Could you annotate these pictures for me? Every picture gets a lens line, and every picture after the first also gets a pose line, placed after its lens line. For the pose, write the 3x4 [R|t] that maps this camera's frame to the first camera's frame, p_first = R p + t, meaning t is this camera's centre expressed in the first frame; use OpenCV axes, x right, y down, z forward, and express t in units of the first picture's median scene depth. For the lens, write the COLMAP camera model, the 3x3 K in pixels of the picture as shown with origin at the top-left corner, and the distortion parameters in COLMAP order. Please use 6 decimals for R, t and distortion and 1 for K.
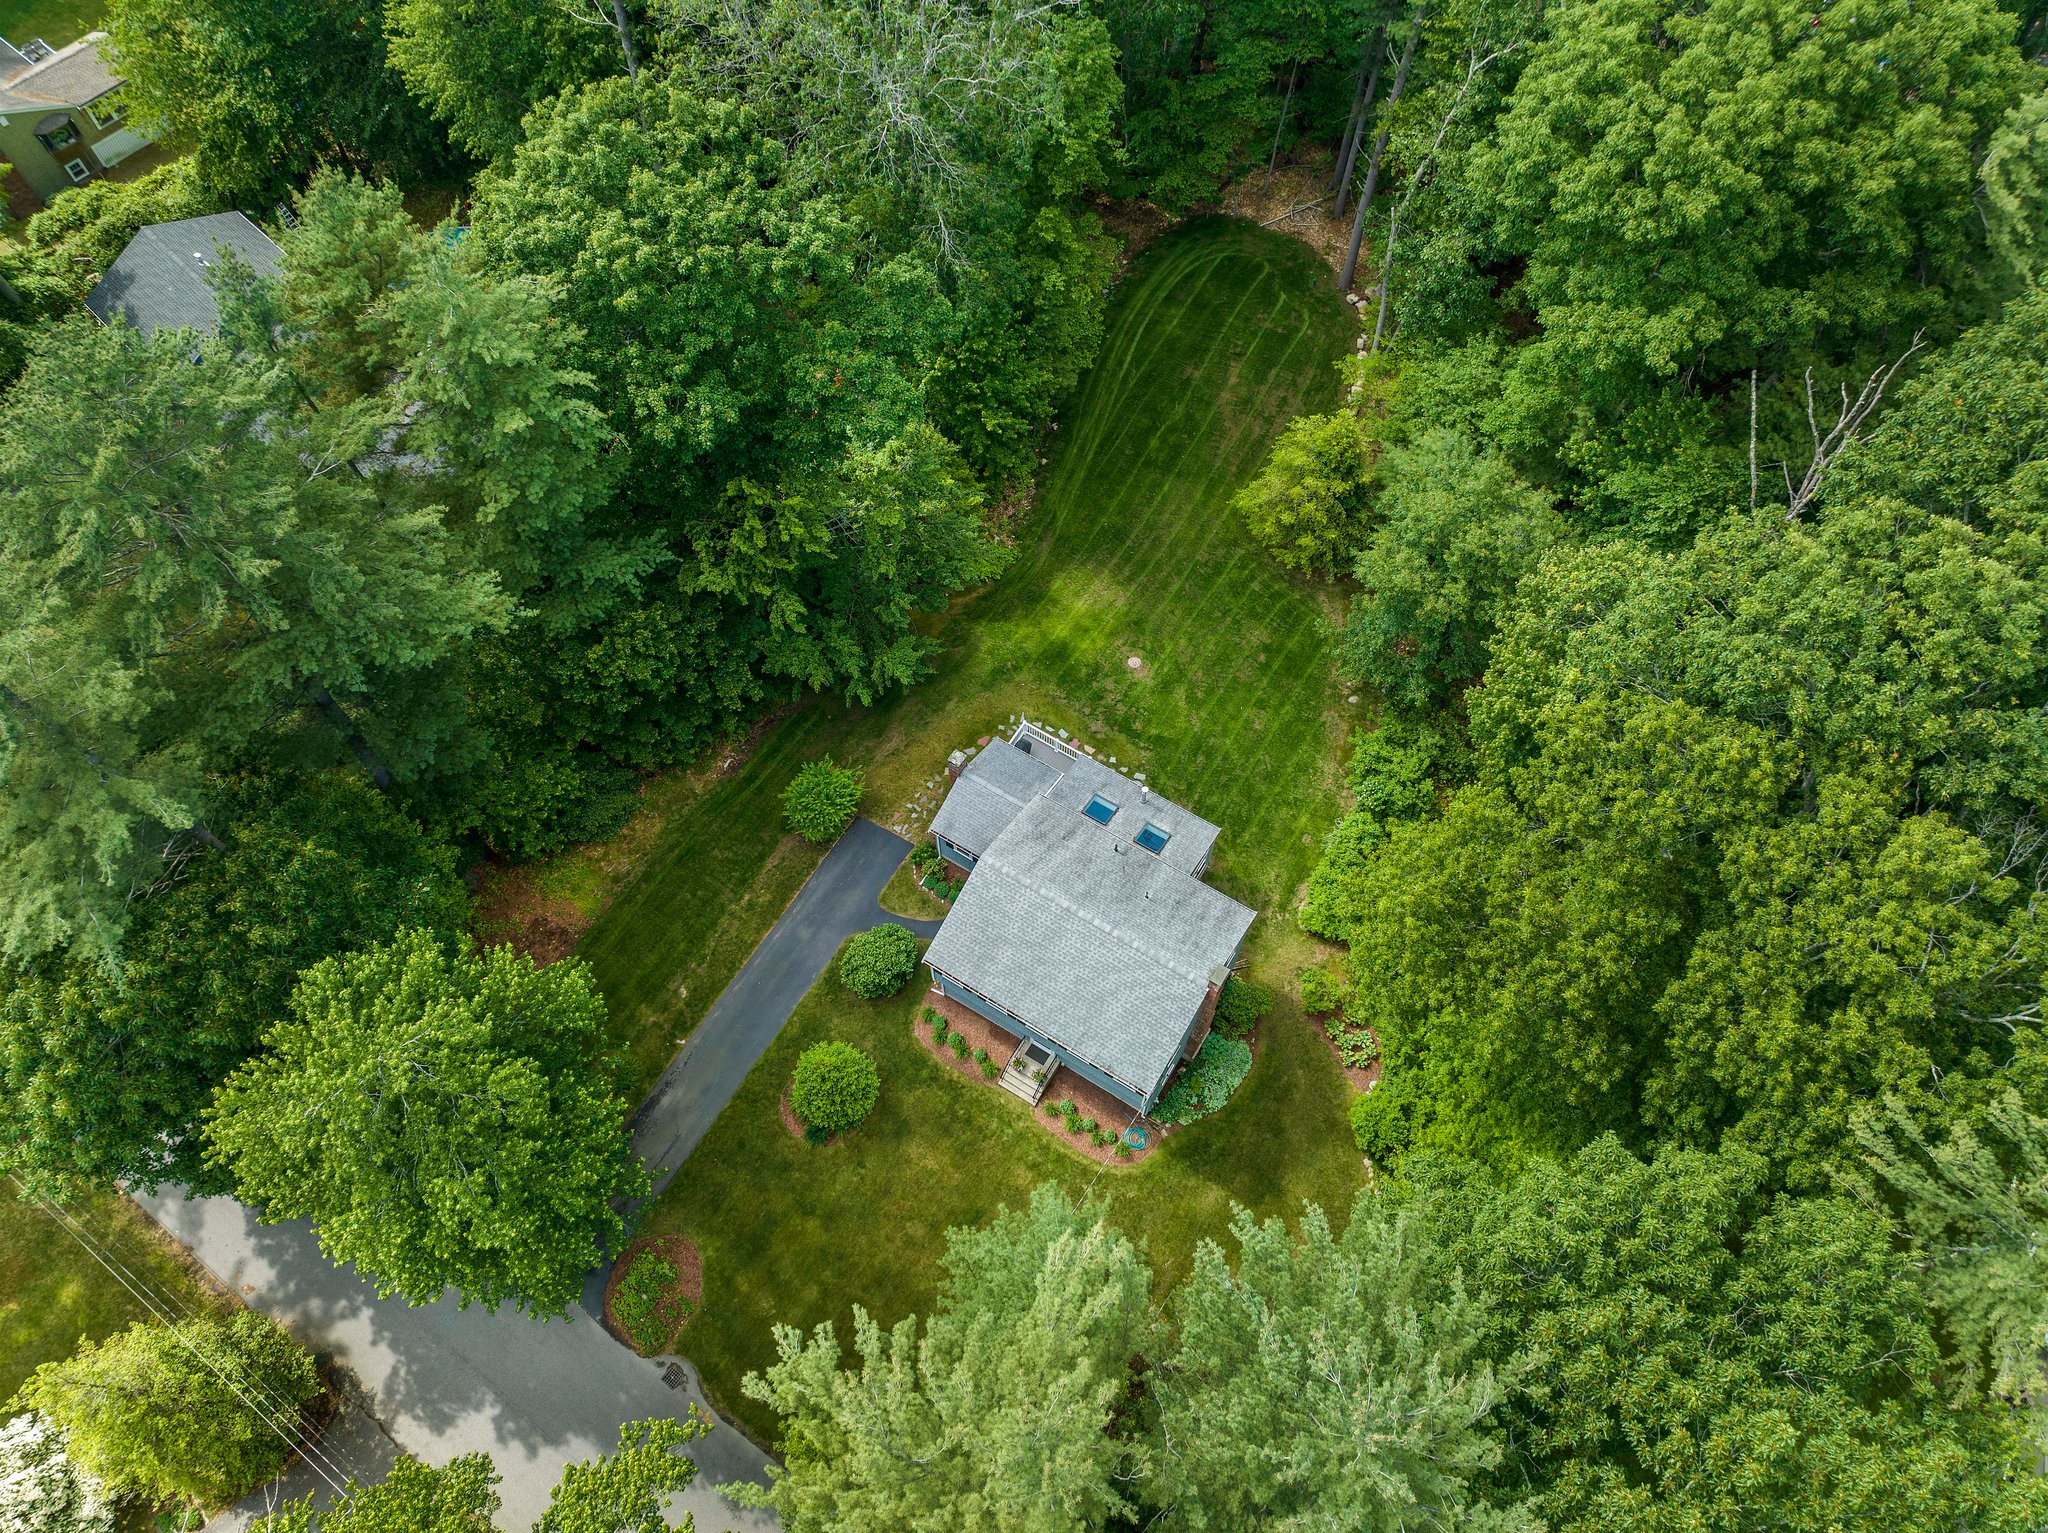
lens RADIAL K [[1455.6, 0, 1025.0], [0, 1455.6, 771.5], [0, 0, 1]] dist [-0.039176, -0.000988]
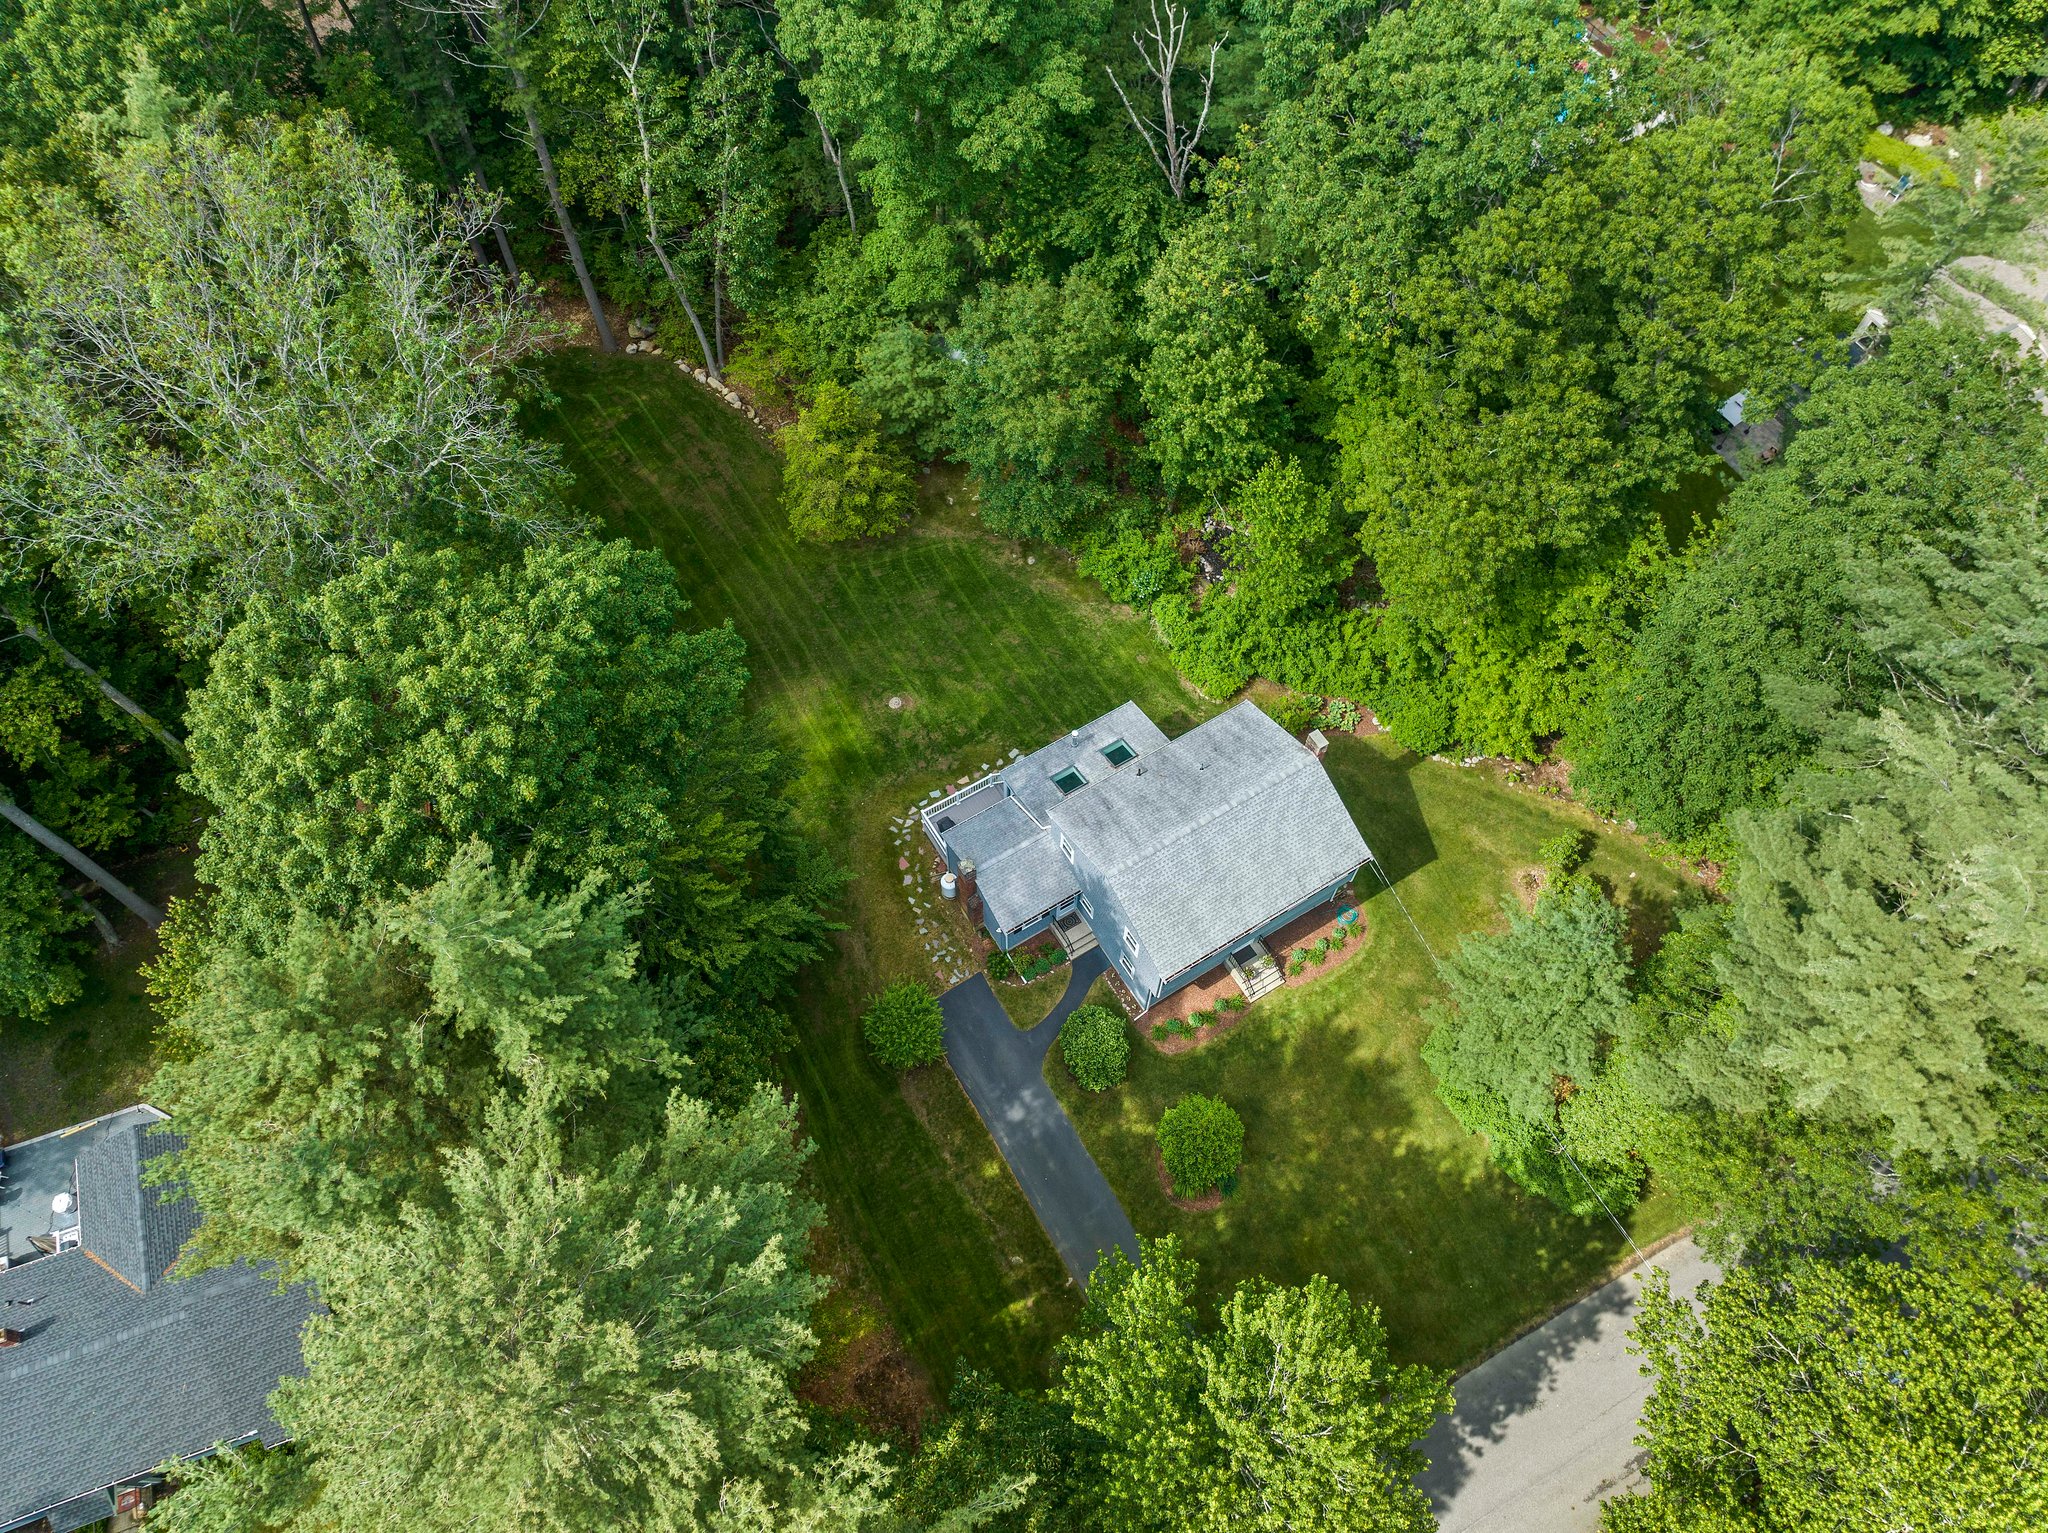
lens RADIAL K [[1455.6, 0, 1020.7], [0, 1455.6, 762.7], [0, 0, 1]] dist [-0.039176, -0.000988]
pose [[0.447095, -0.787950, 0.423369, -0.376423], [0.790643, 0.569471, 0.224914, -0.231624], [-0.418317, 0.234176, 0.877595, 0.123668]]
